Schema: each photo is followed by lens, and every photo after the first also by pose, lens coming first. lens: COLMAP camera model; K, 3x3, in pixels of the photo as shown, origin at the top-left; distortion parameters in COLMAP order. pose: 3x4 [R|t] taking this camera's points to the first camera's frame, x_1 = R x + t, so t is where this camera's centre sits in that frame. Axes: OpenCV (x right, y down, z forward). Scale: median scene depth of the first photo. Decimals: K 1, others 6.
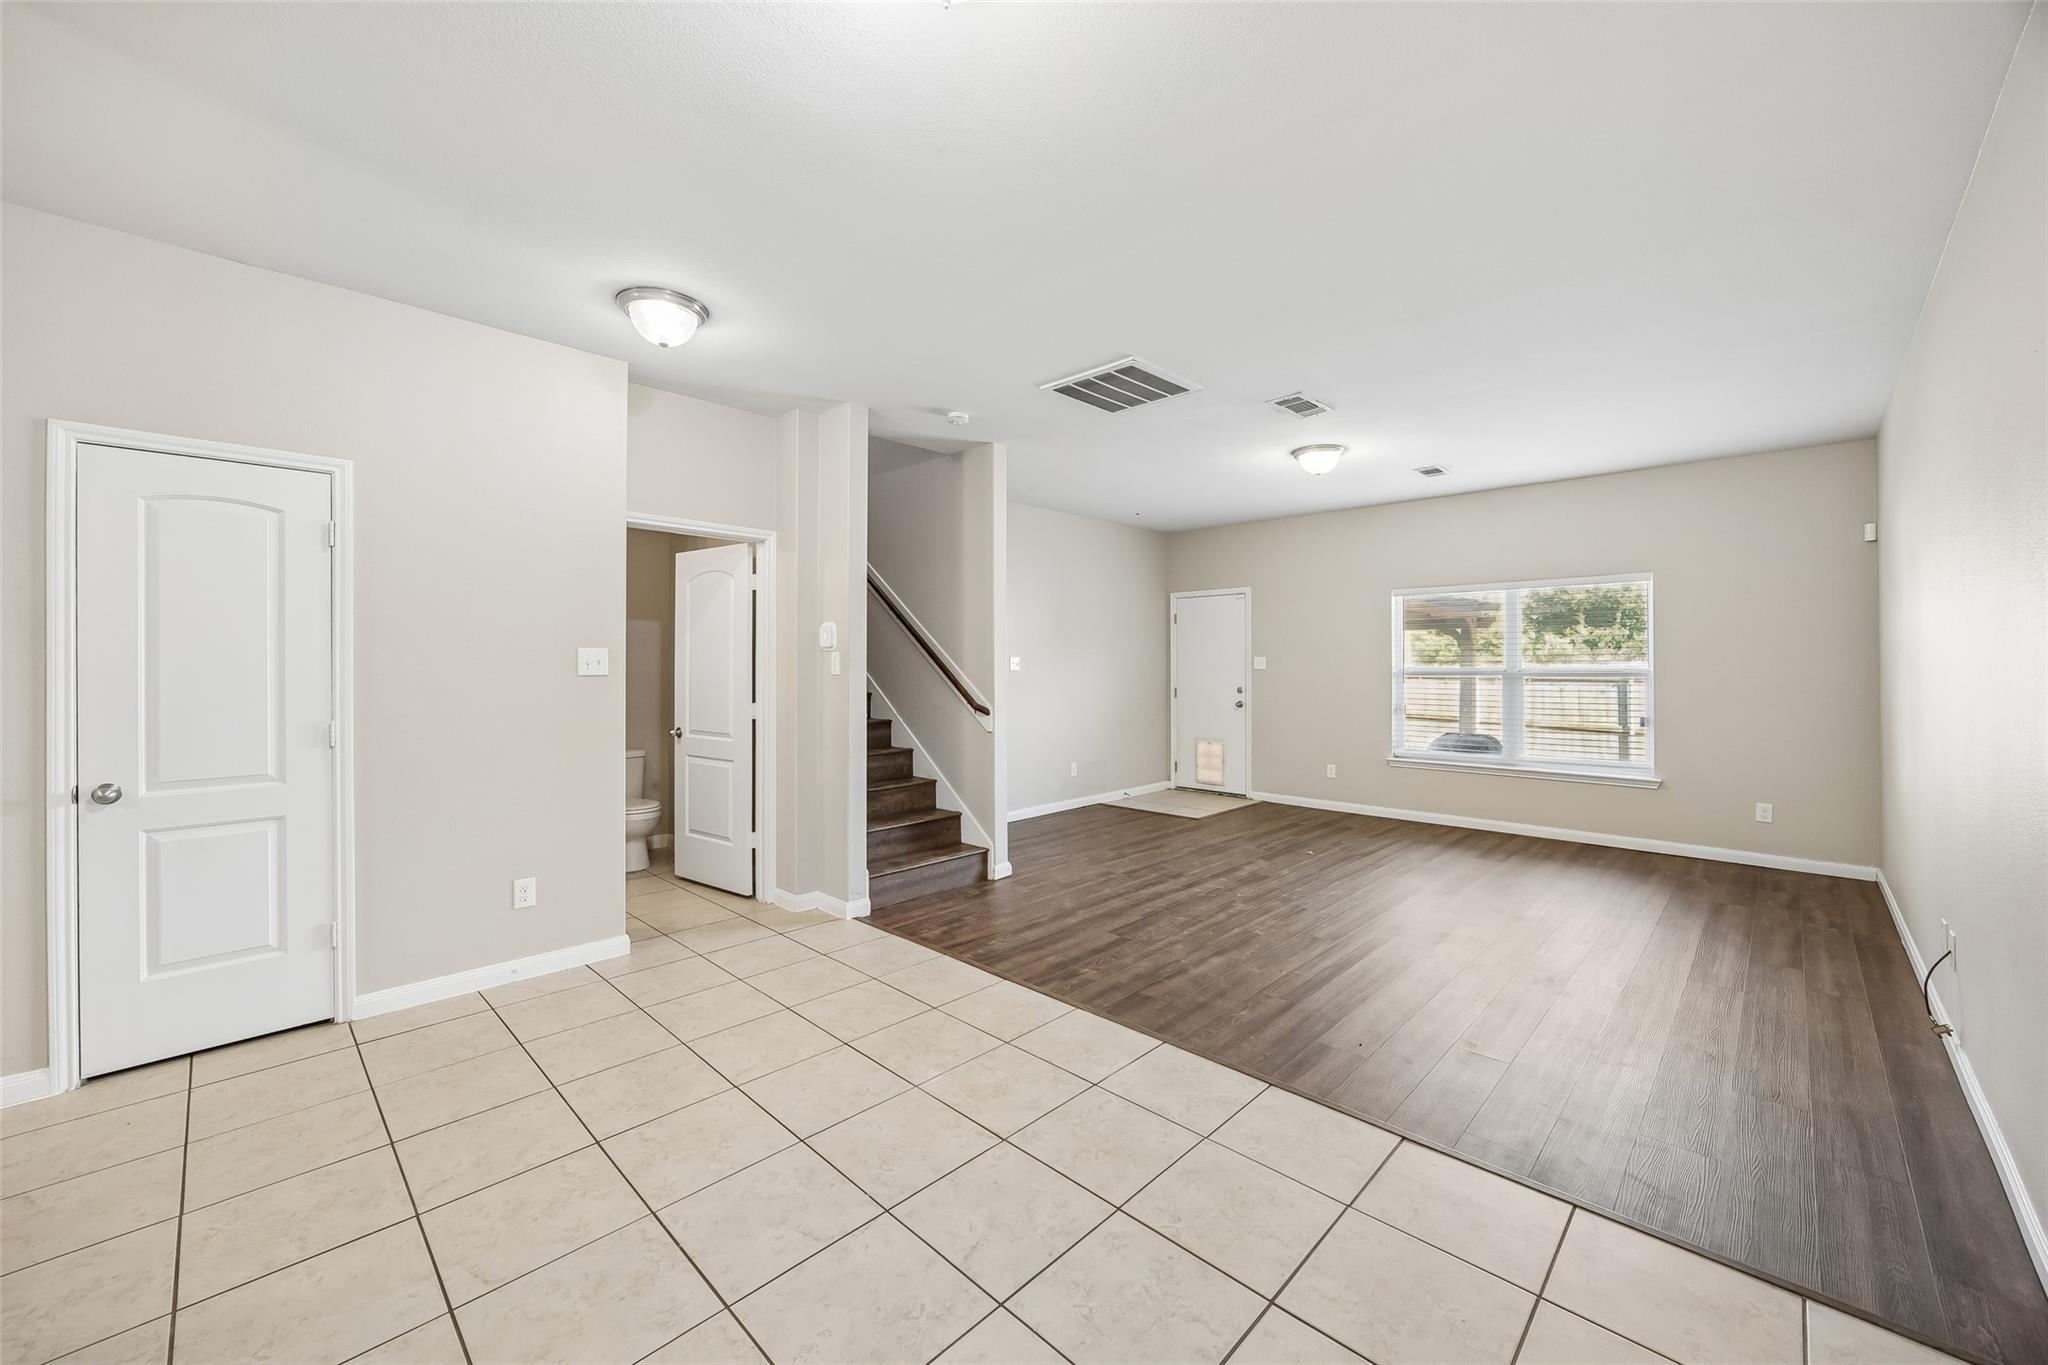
lens RADIAL K [[790.0, 0, 1024.0], [0, 790.0, 682.5], [0, 0, 1]] dist [0.001870, -0.000092]
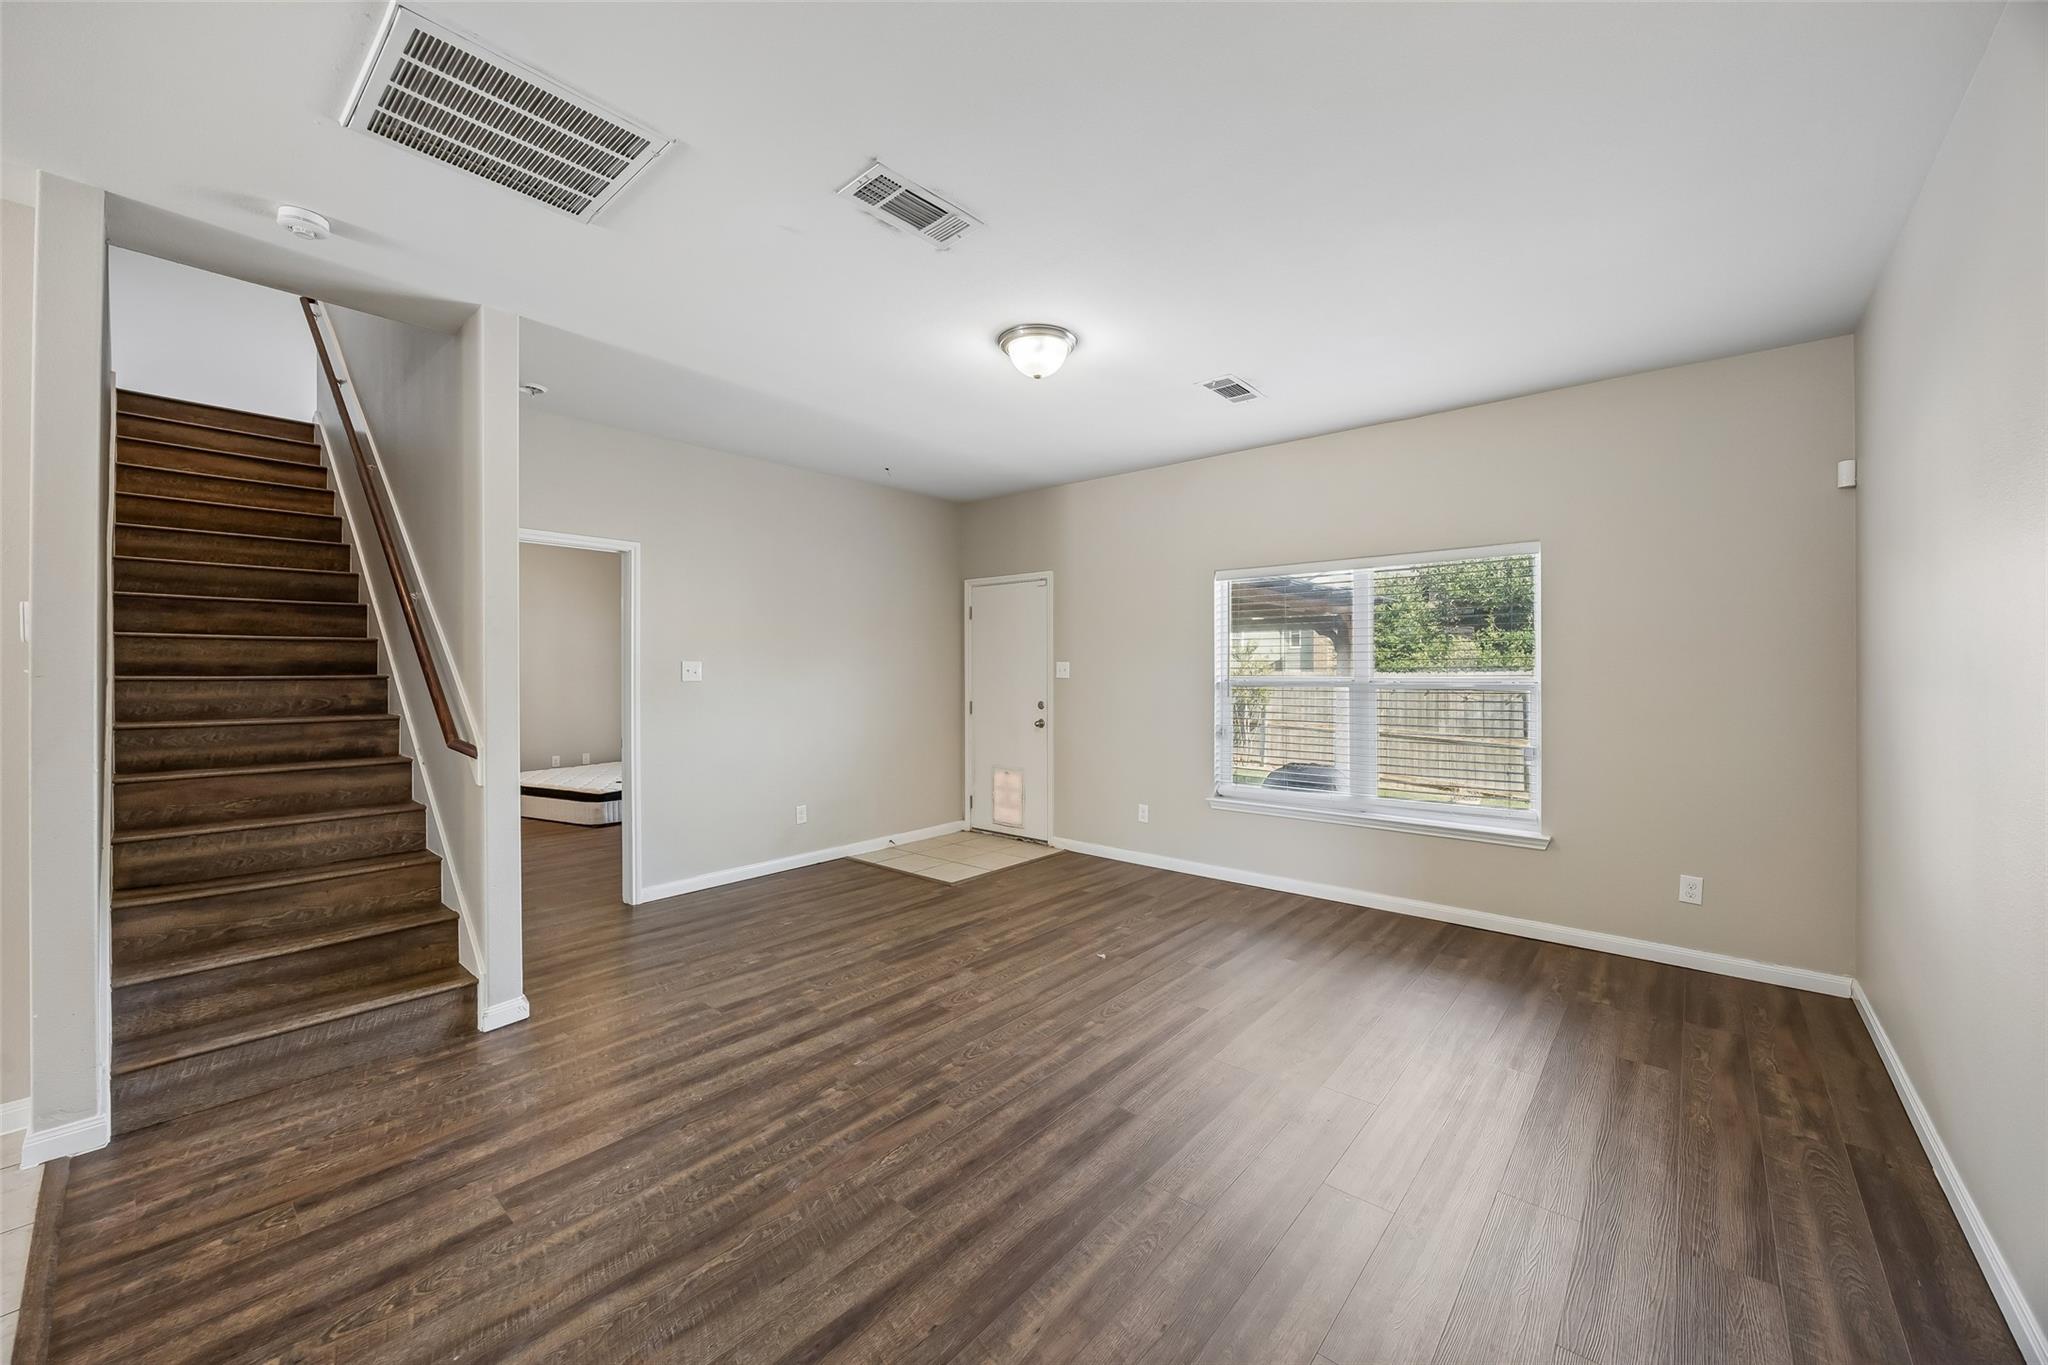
lens RADIAL K [[786.1, 0, 1024.6], [0, 786.1, 695.1], [0, 0, 1]] dist [0.000051, 0.000028]
pose [[0.998155, -0.001981, 0.060682, 0.328649], [0.001387, 0.999951, 0.009837, -0.011846], [-0.060698, -0.009735, 0.998109, 0.368708]]
